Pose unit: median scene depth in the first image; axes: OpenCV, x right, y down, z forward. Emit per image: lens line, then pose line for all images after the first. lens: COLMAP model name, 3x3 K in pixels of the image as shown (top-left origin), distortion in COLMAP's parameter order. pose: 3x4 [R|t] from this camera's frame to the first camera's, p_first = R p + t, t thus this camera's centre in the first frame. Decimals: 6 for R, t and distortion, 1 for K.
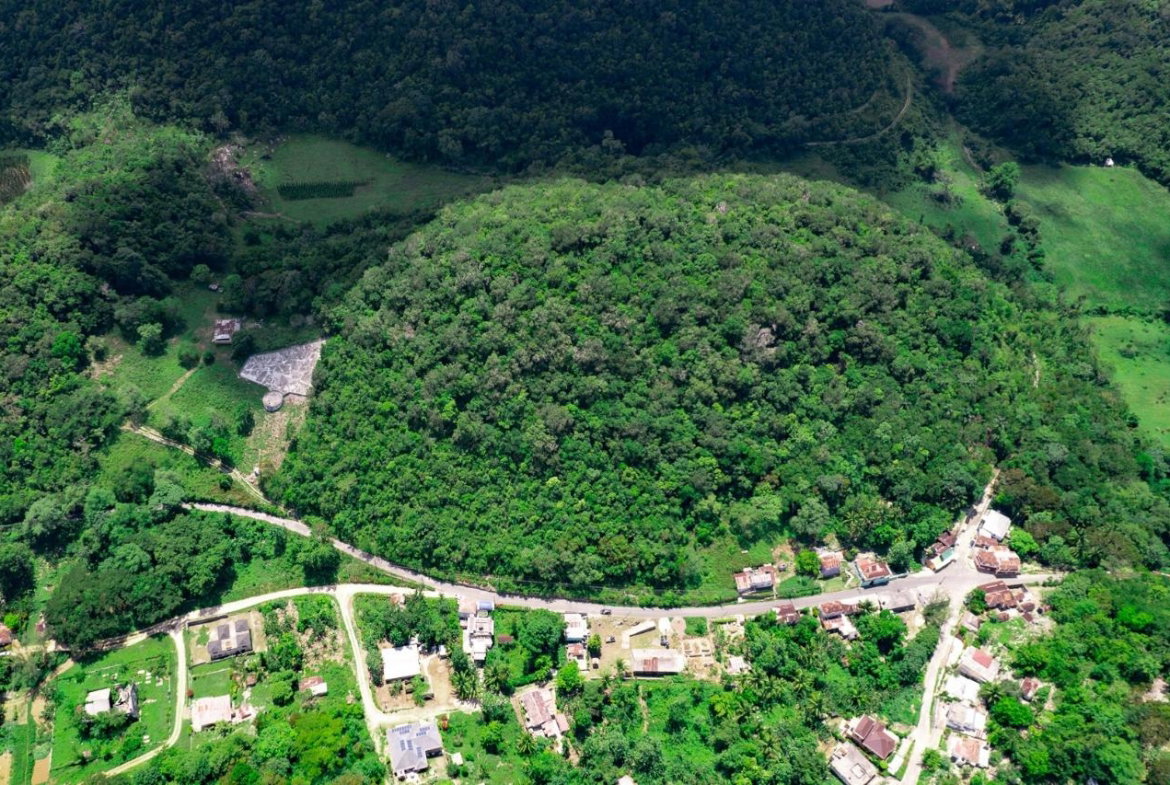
lens RADIAL K [[896.5, 0, 484.4], [0, 896.5, 396.7], [0, 0, 1]] dist [-0.075672, 0.065226]
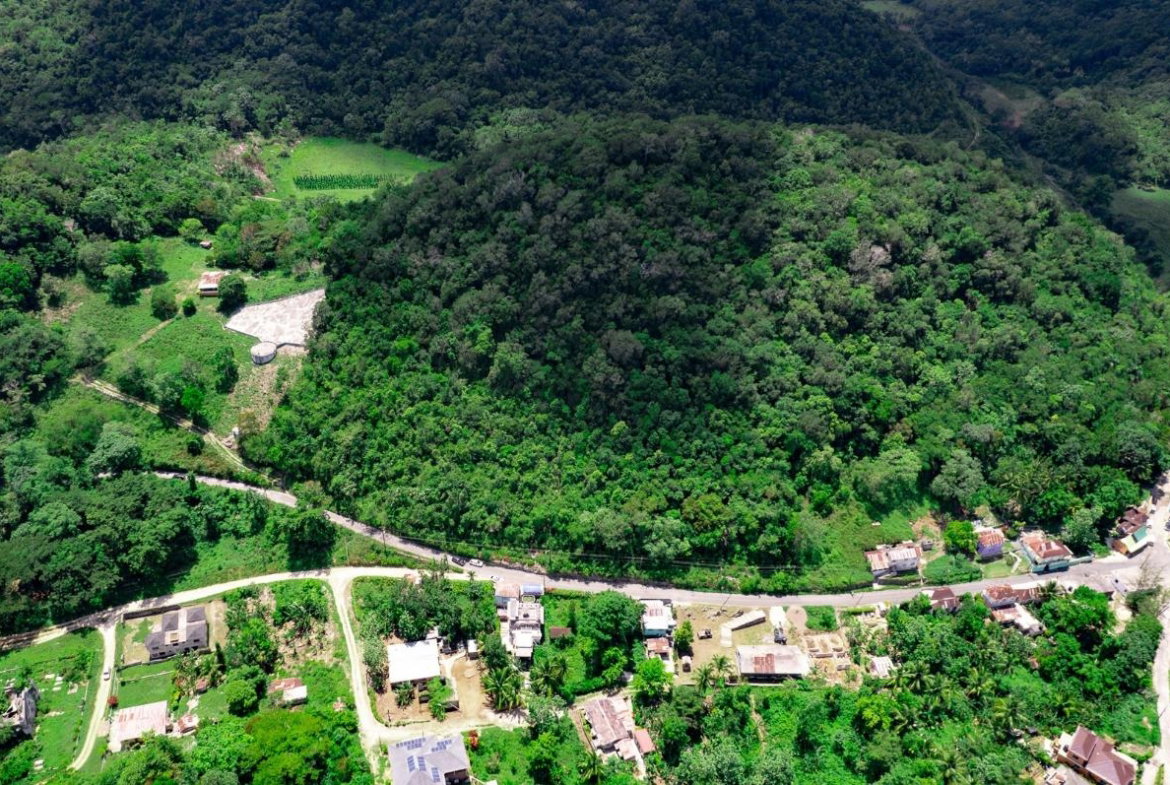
lens RADIAL K [[896.1, 0, 523.3], [0, 896.1, 396.4], [0, 0, 1]] dist [-0.080735, 0.071932]
pose [[0.999995, -0.002988, -0.000933, -0.004447], [0.002752, 0.981289, -0.192522, 0.214033], [0.001491, 0.192518, 0.981292, 0.246227]]
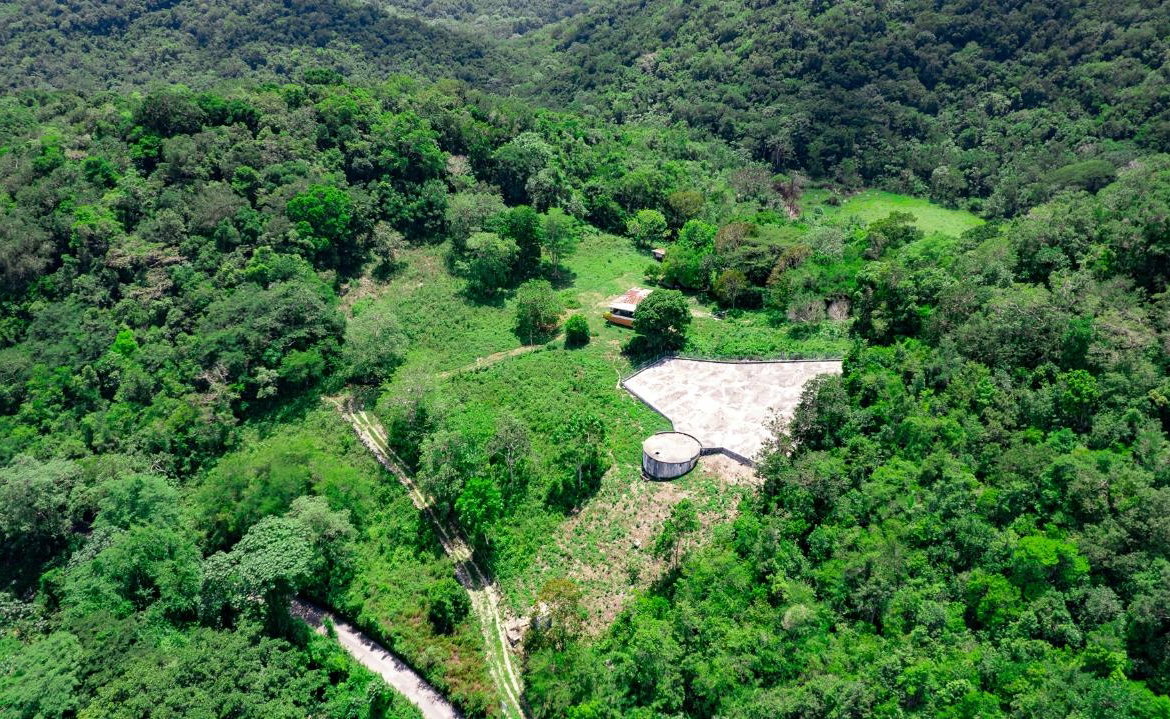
lens RADIAL K [[816.0, 0, 588.1], [0, 816.0, 365.1], [0, 0, 1]] dist [-0.072845, 0.068445]
pose [[0.837806, 0.227291, -0.496406, -0.119836], [-0.398057, 0.876587, -0.270454, 0.080992], [0.373672, 0.424186, 0.824885, 0.762552]]
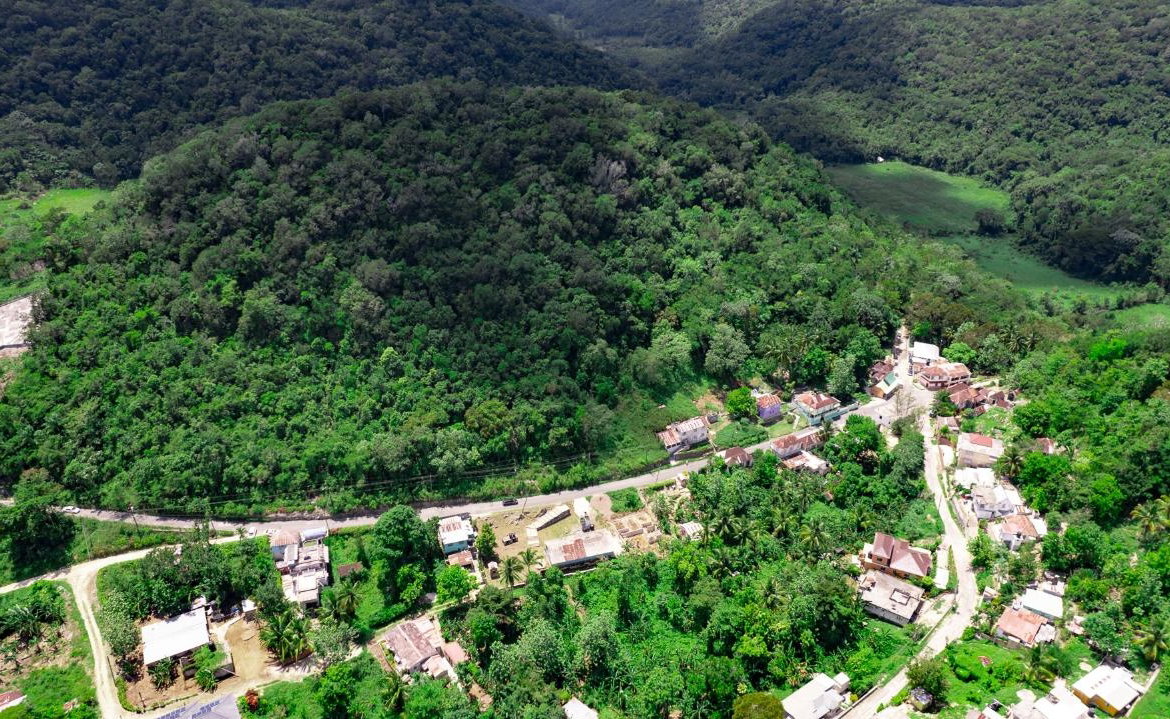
lens RADIAL K [[816.0, 0, 588.1], [0, 816.0, 365.1], [0, 0, 1]] dist [-0.072845, 0.068445]
pose [[0.949244, -0.164675, 0.267990, 0.052357], [0.243229, 0.924517, -0.293441, 0.334211], [-0.199439, 0.343730, 0.917646, 0.363034]]
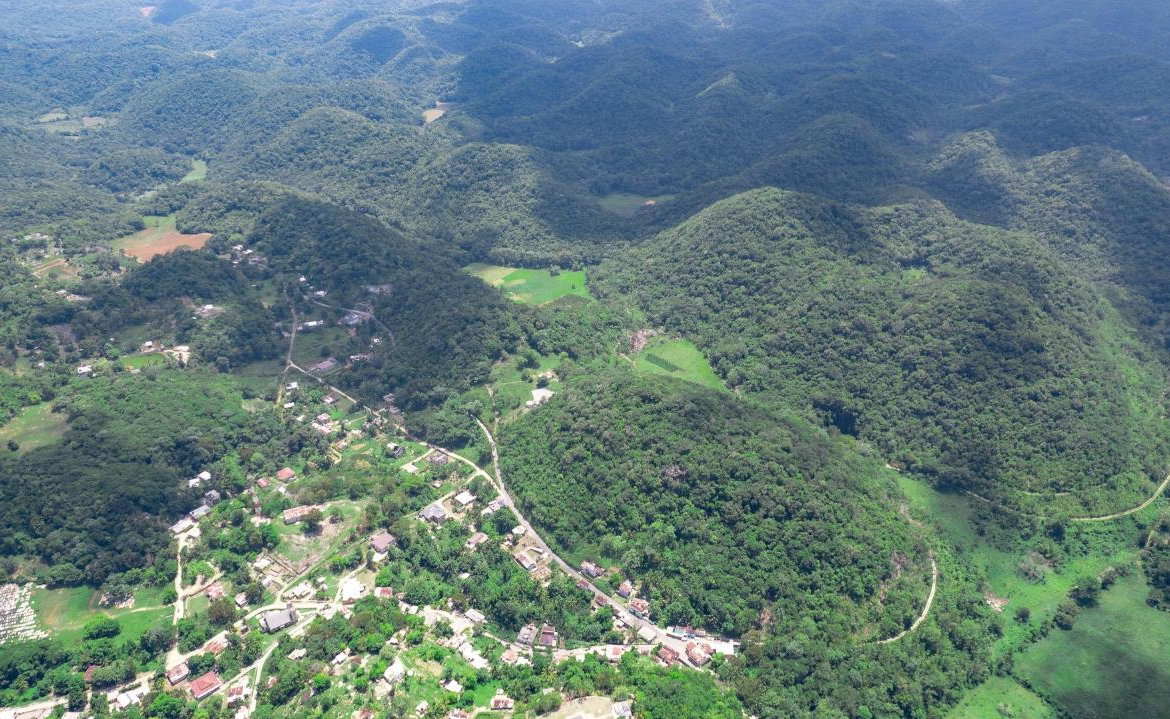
lens RADIAL K [[816.0, 0, 588.1], [0, 816.0, 365.1], [0, 0, 1]] dist [-0.072845, 0.068445]
pose [[0.586894, 0.374241, -0.717983, 1.391310], [-0.594887, 0.800856, -0.068835, -0.020826], [0.549240, 0.467518, 0.692649, -0.418074]]
